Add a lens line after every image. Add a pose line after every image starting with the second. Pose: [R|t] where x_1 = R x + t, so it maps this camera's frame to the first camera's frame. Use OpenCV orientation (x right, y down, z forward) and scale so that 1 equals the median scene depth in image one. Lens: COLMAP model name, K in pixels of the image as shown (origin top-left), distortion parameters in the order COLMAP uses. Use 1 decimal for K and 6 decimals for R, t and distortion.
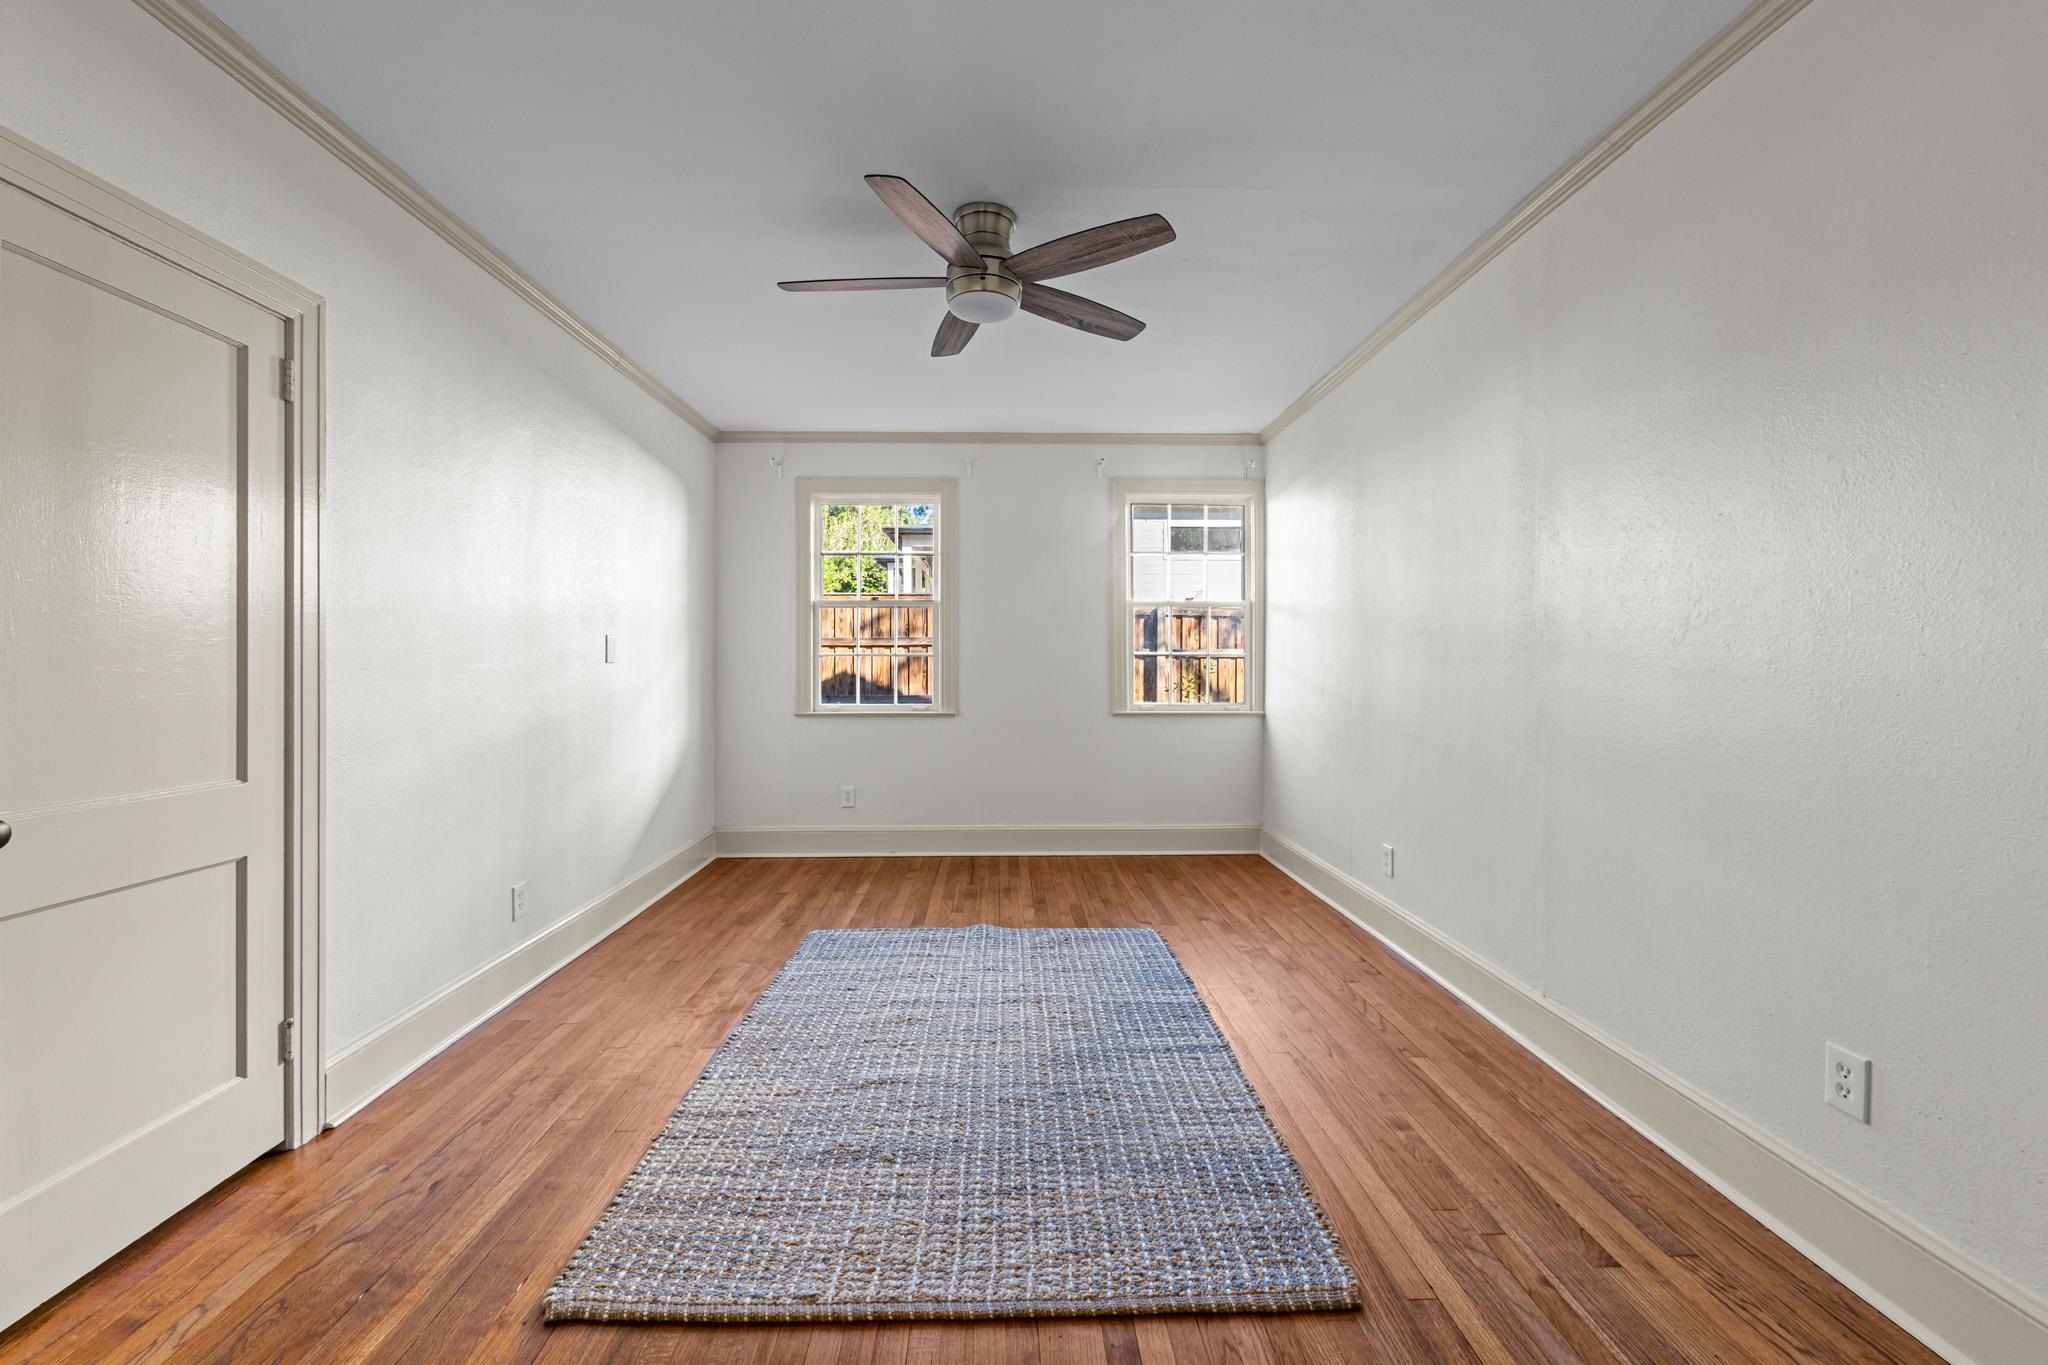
lens RADIAL K [[830.0, 0, 1039.4], [0, 830.0, 677.8], [0, 0, 1]] dist [0.012169, -0.008112]
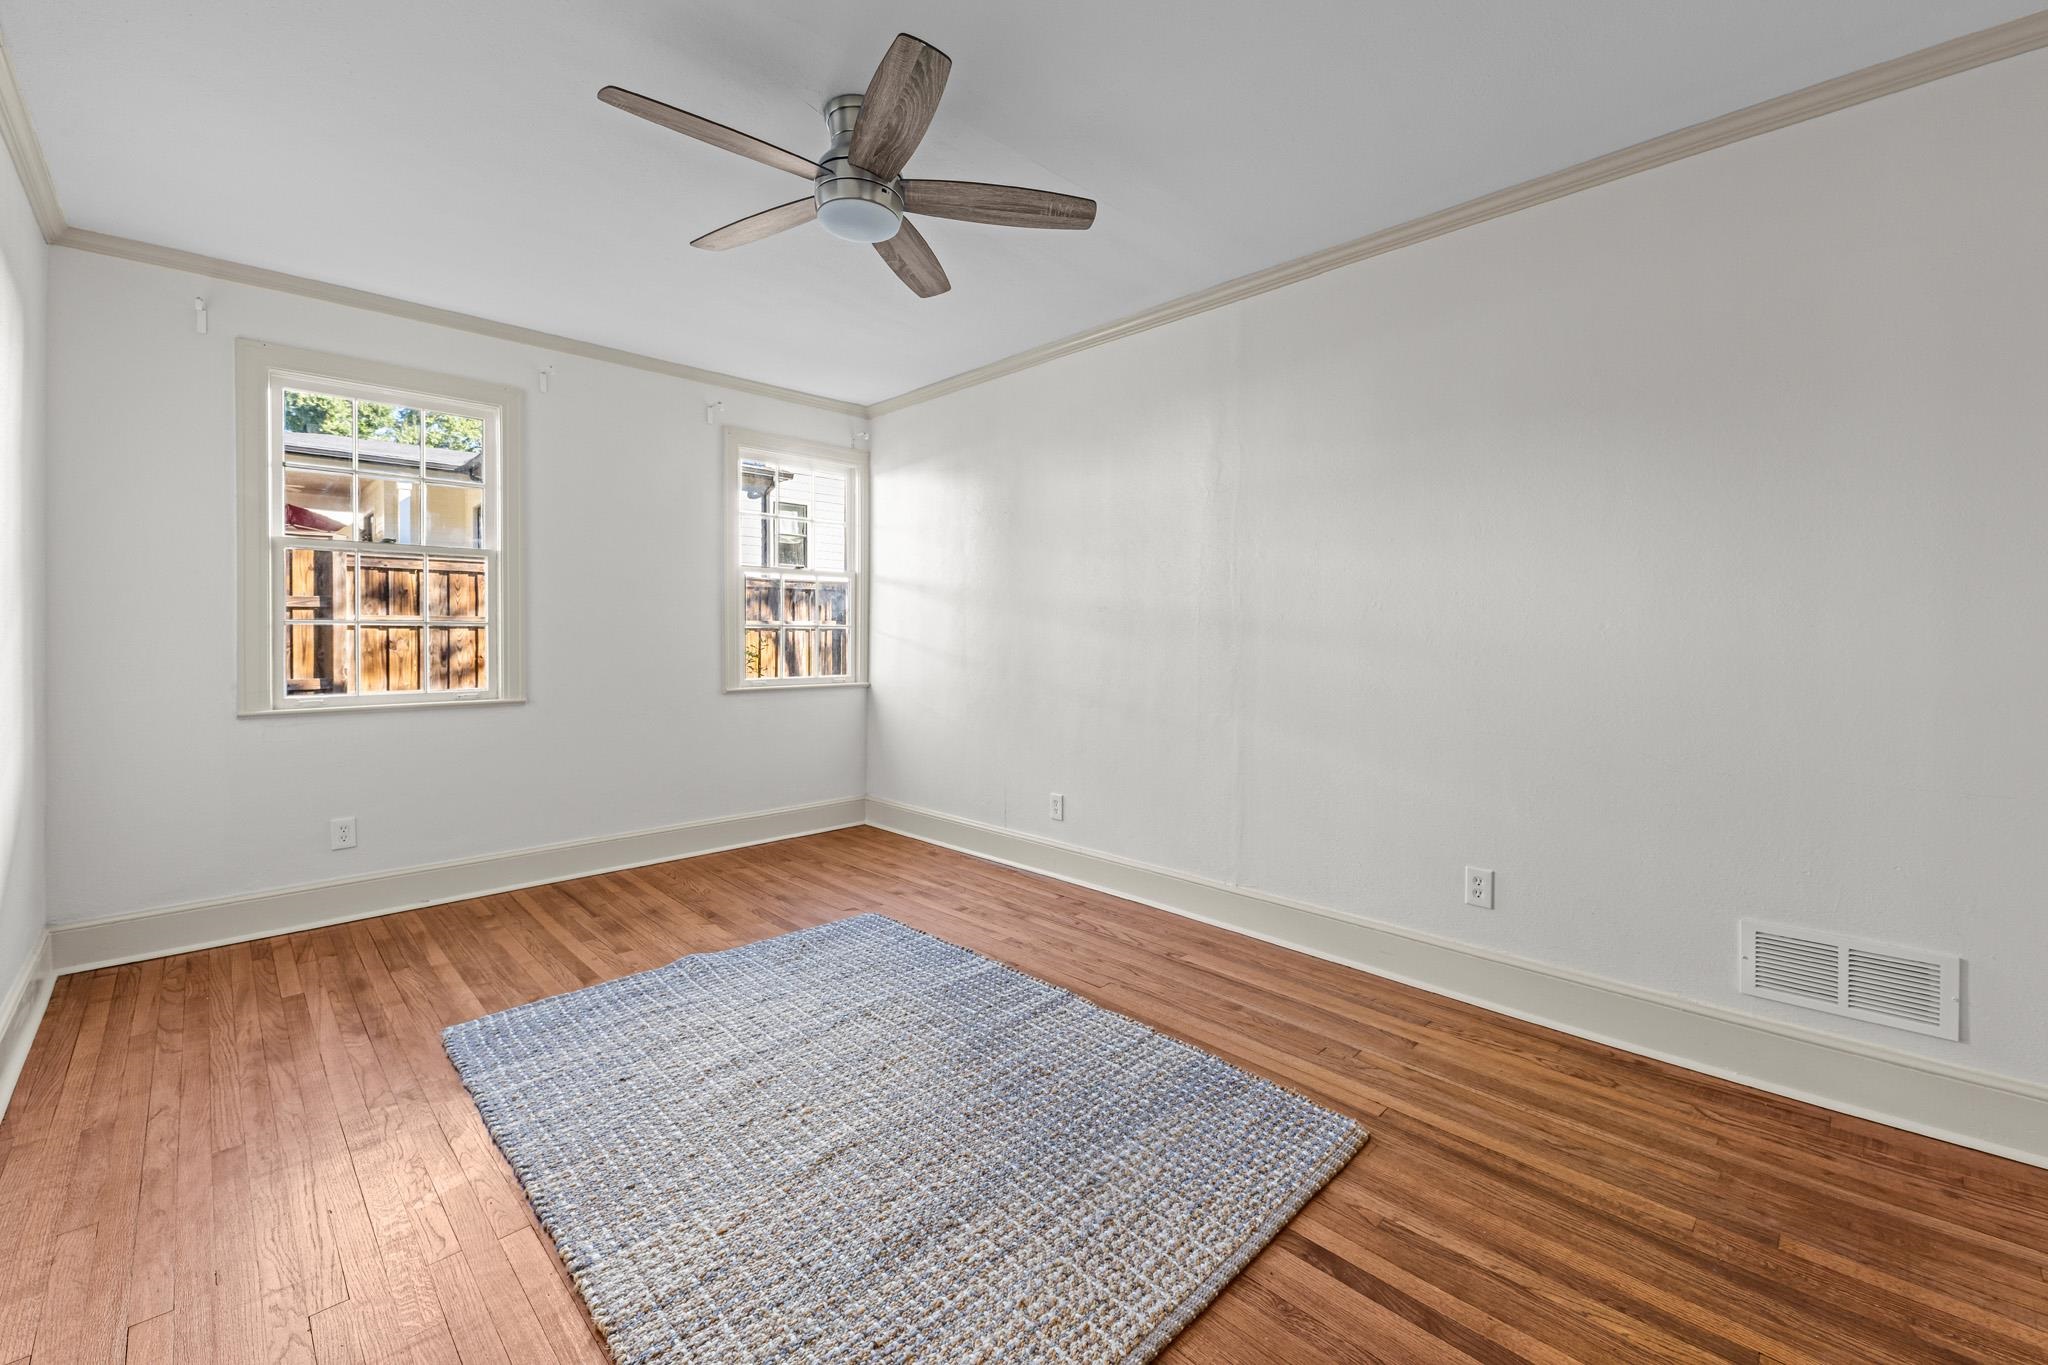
lens RADIAL K [[822.5, 0, 1033.3], [0, 822.5, 655.1], [0, 0, 1]] dist [0.011711, -0.007349]
pose [[0.733841, -0.015174, 0.679152, -0.412522], [0.009184, 0.999881, 0.012416, -0.005528], [-0.679259, -0.002874, 0.733893, 0.200439]]
